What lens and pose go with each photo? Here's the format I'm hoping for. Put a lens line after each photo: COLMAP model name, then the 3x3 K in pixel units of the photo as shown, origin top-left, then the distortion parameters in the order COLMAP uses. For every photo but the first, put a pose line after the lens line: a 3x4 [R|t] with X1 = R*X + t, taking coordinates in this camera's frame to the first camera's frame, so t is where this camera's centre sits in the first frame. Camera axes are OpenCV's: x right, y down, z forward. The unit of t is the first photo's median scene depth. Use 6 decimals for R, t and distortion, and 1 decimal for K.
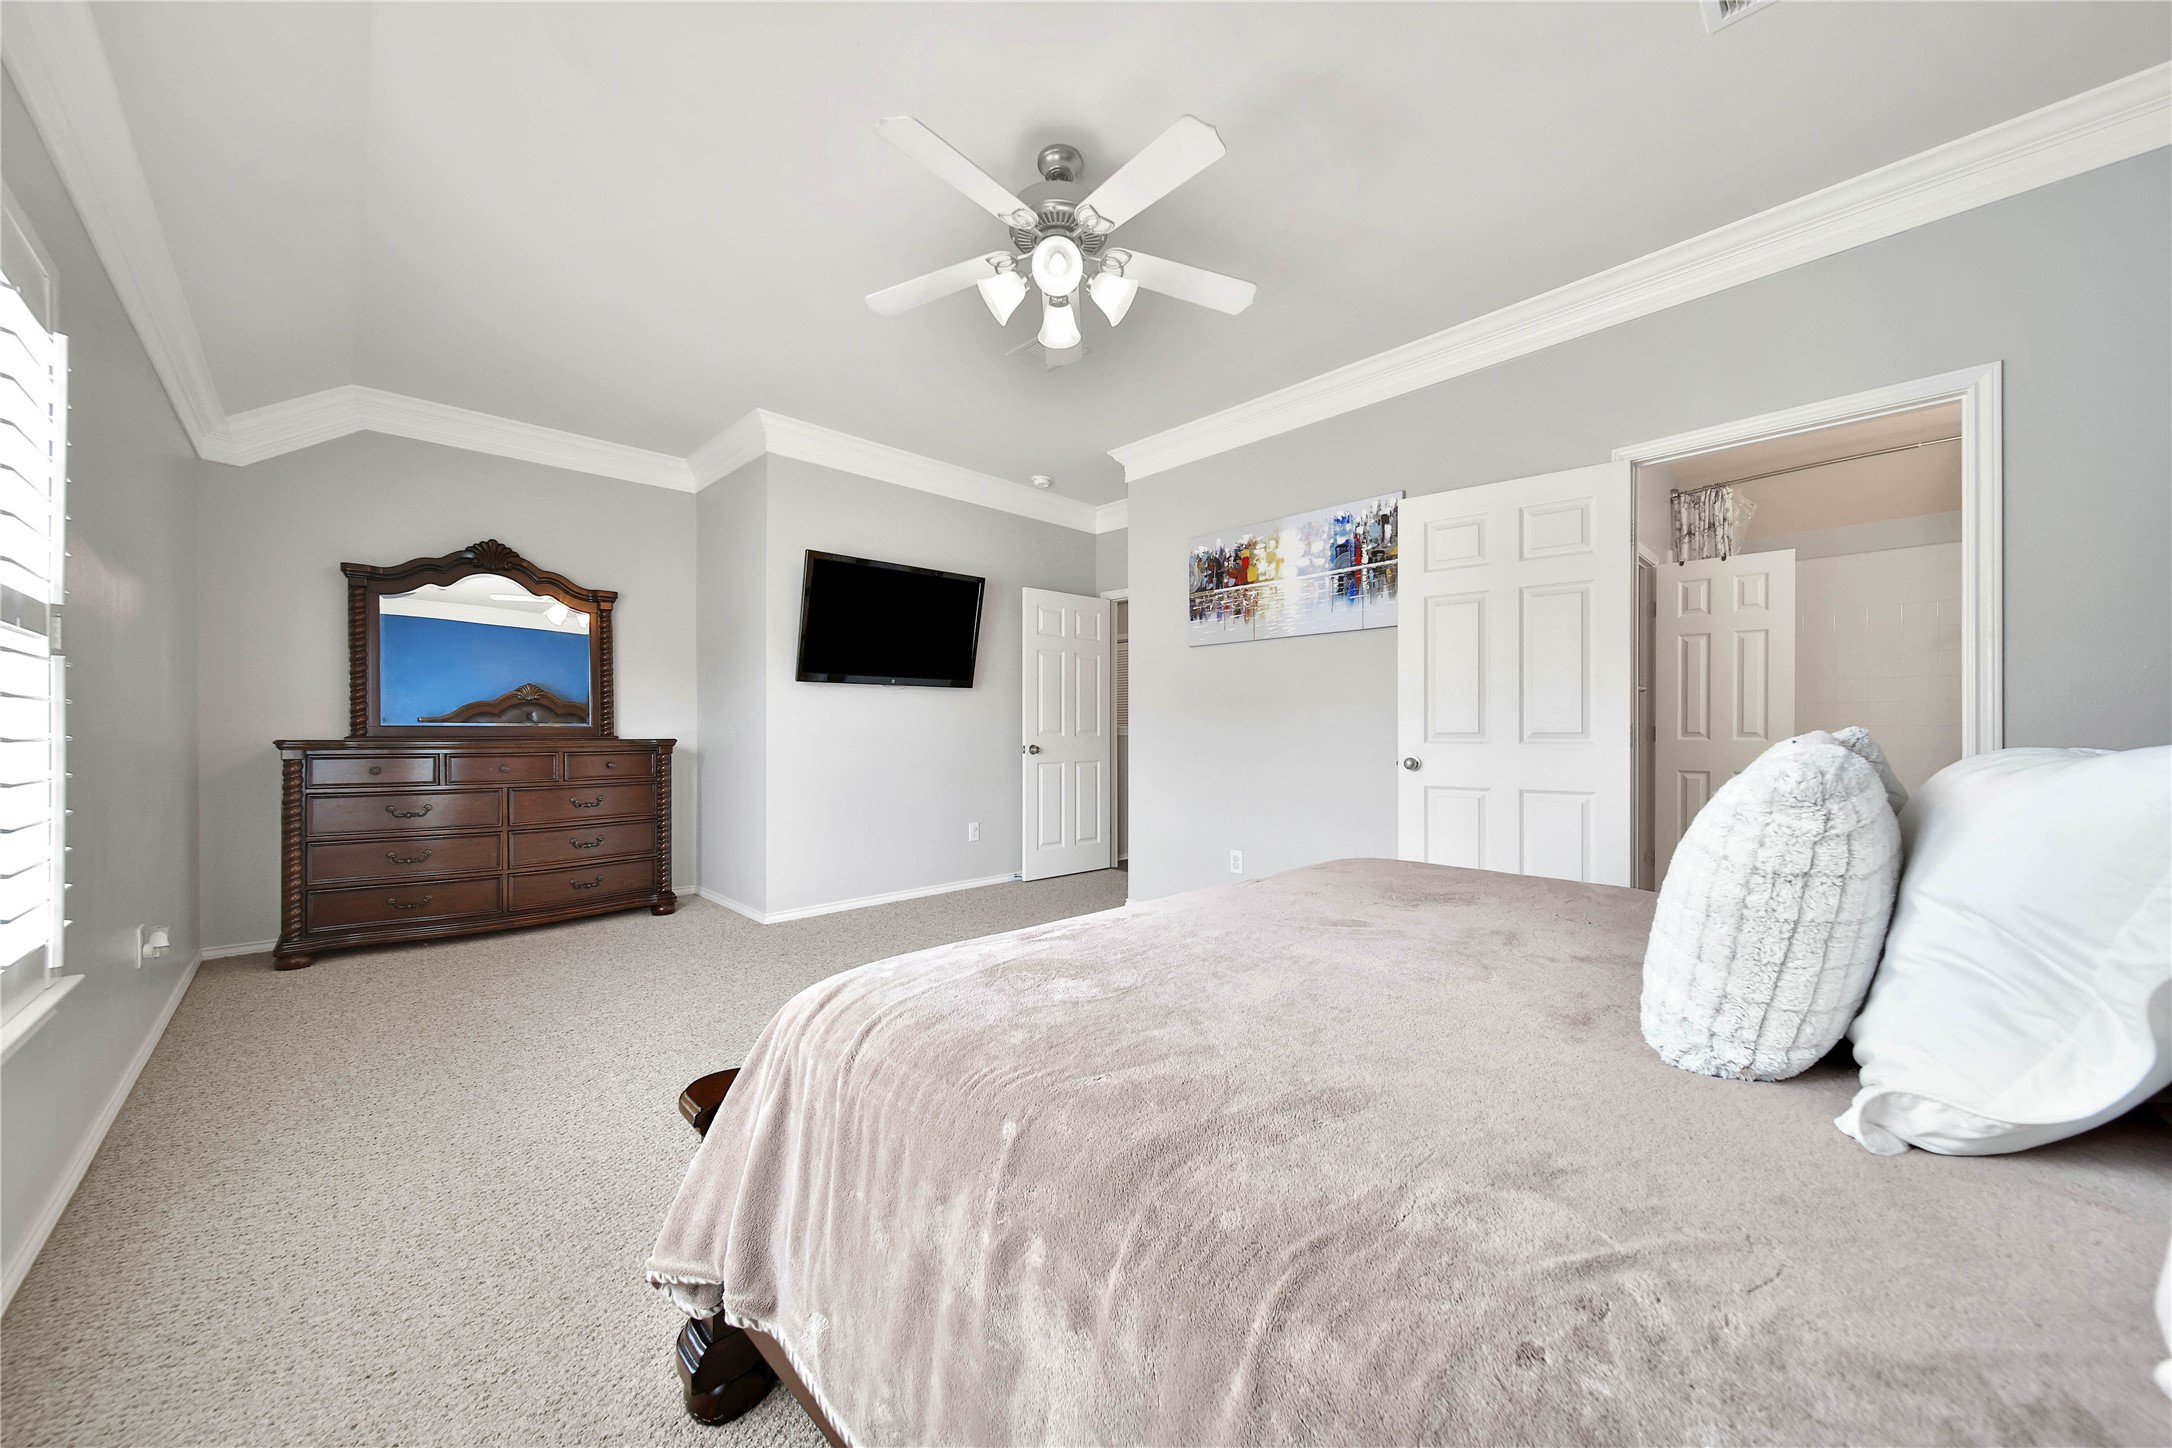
lens RADIAL K [[781.4, 0, 1078.1], [0, 781.4, 731.7], [0, 0, 1]] dist [0.002953, -0.003584]
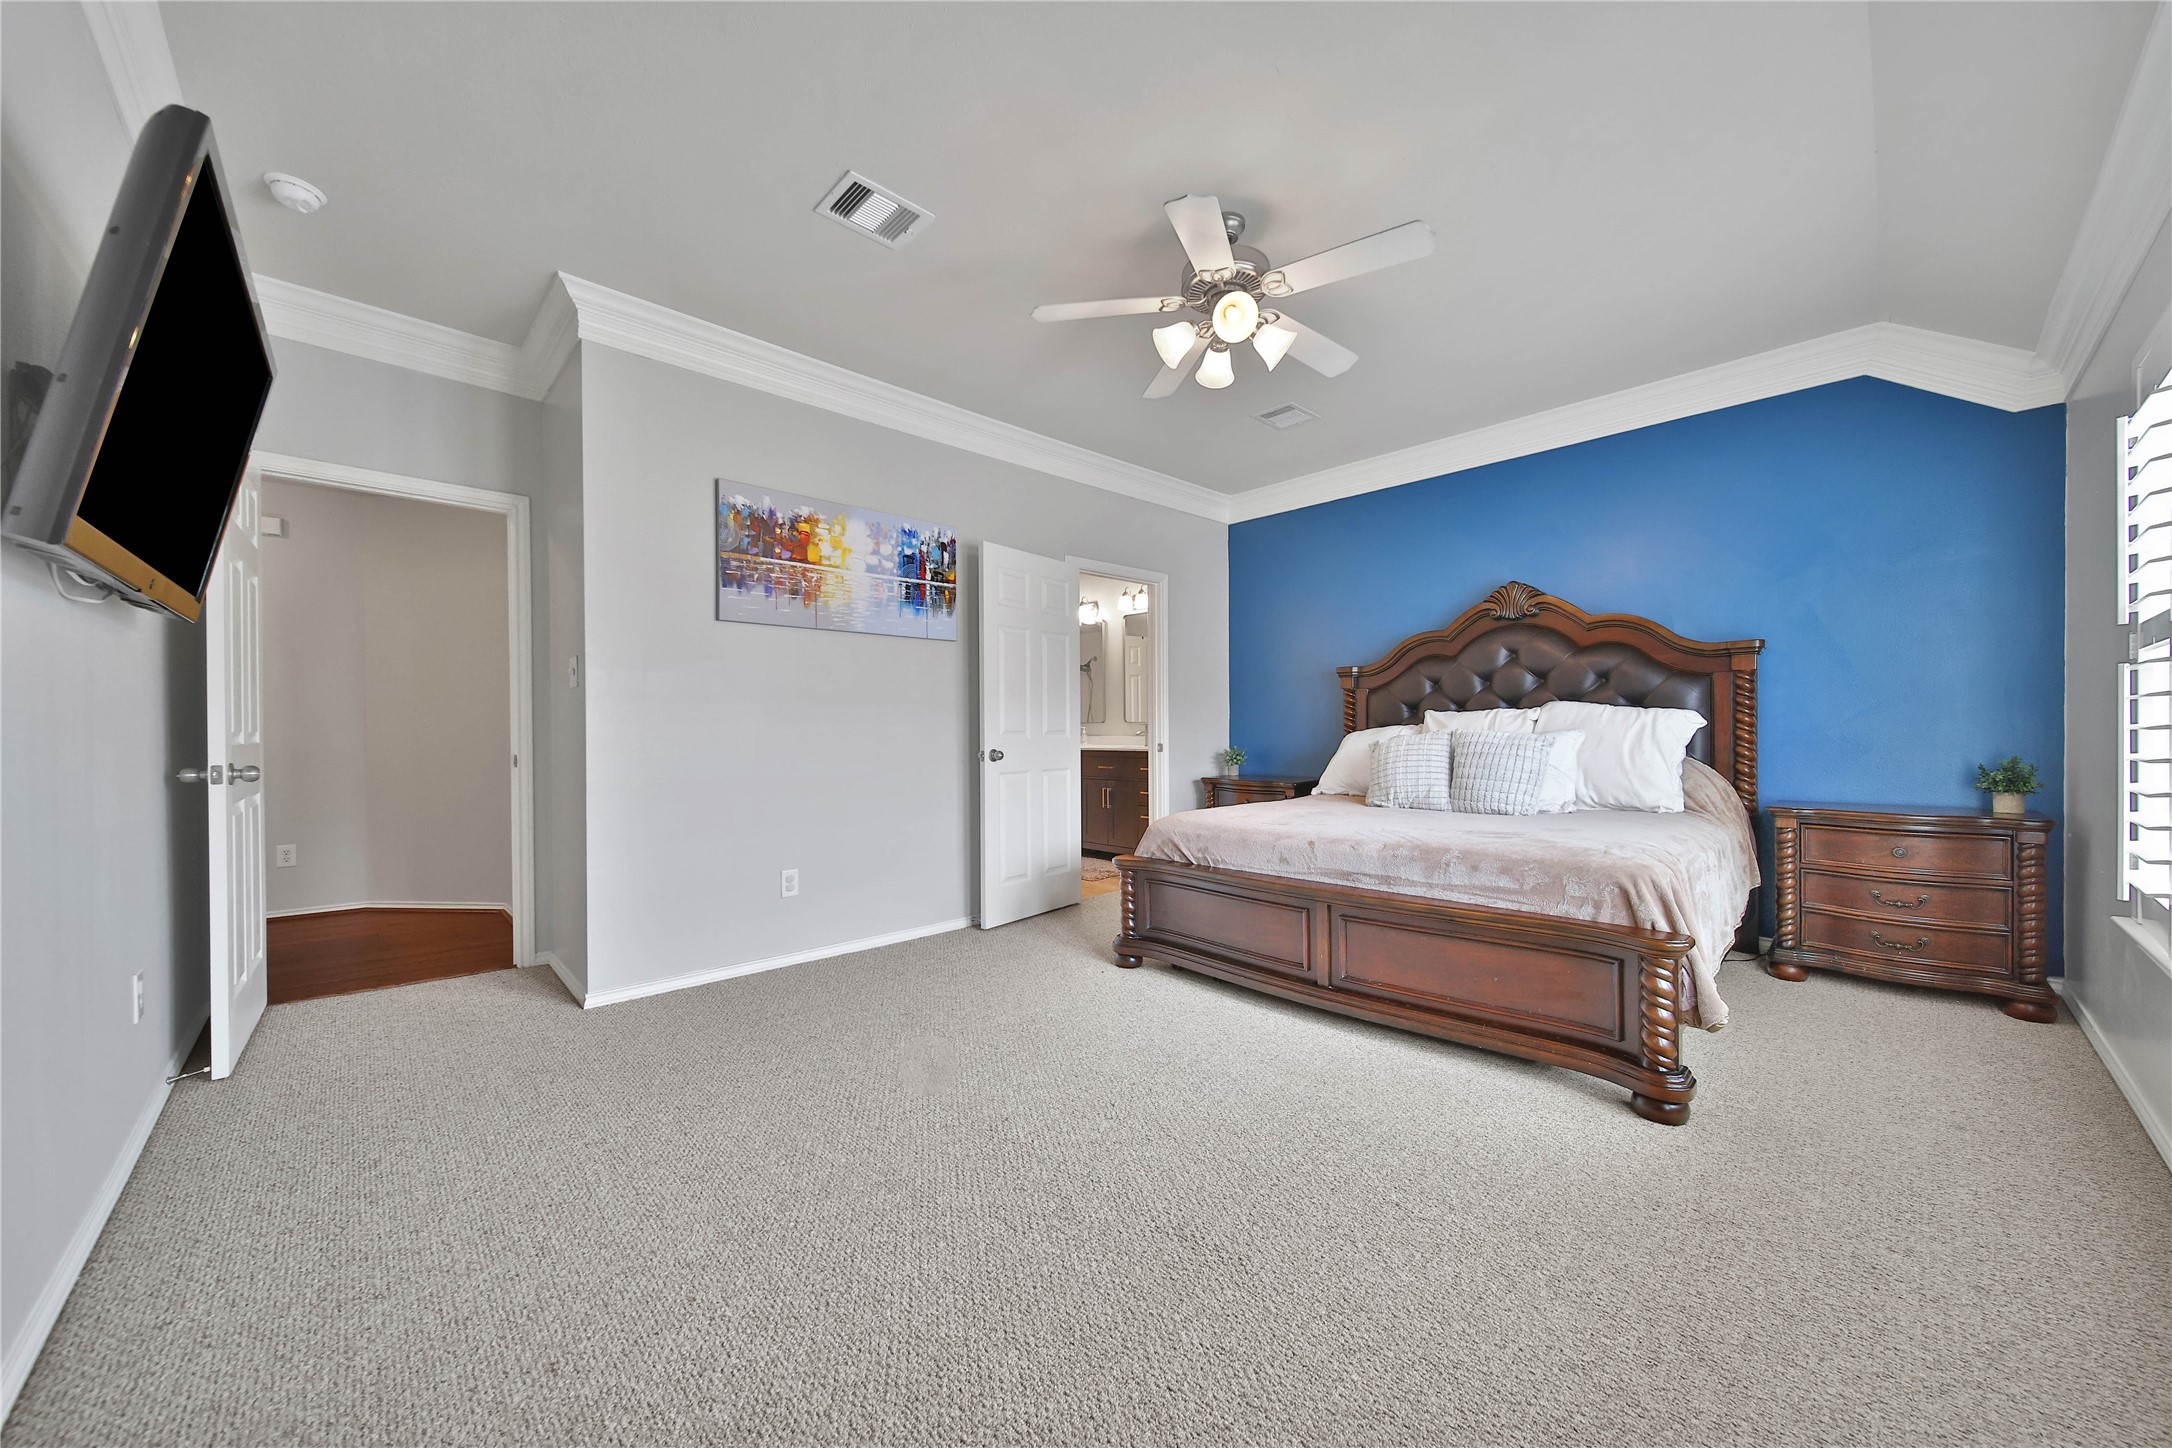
lens RADIAL K [[781.4, 0, 1078.1], [0, 781.4, 731.7], [0, 0, 1]] dist [0.002953, -0.003584]
pose [[-0.001707, -0.009125, 0.999957, -0.709387], [-0.000030, 0.999958, 0.009125, -0.007826], [-0.999999, -0.000015, -0.001707, 0.742580]]
